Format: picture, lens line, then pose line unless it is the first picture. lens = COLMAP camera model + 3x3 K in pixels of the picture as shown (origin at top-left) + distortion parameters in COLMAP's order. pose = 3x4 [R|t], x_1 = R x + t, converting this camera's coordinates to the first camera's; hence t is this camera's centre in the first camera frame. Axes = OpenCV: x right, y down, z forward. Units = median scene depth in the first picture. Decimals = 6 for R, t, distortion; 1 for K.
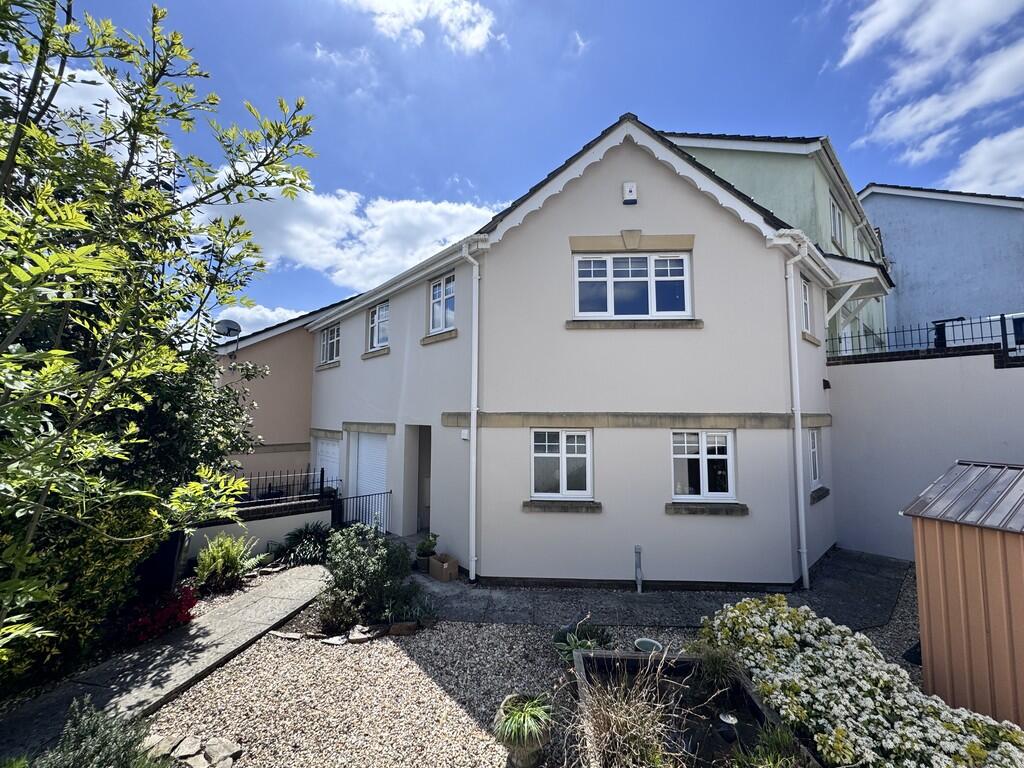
lens RADIAL K [[407.1, 0, 512.4], [0, 407.1, 385.6], [0, 0, 1]] dist [-0.002982, 0.000048]
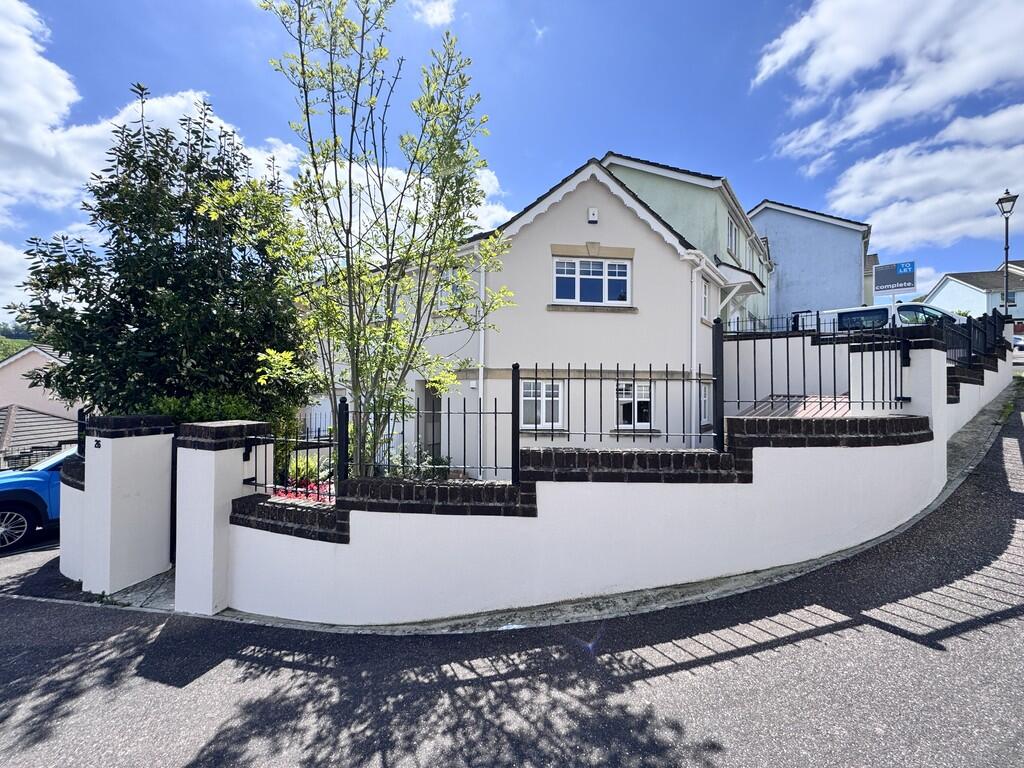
lens RADIAL K [[407.1, 0, 512.5], [0, 407.1, 381.5], [0, 0, 1]] dist [-0.002982, 0.000048]
pose [[0.988050, 0.009498, 0.153840, -0.197027], [-0.018170, 0.998318, 0.055061, 0.031249], [-0.153058, -0.057198, 0.986561, -0.383995]]
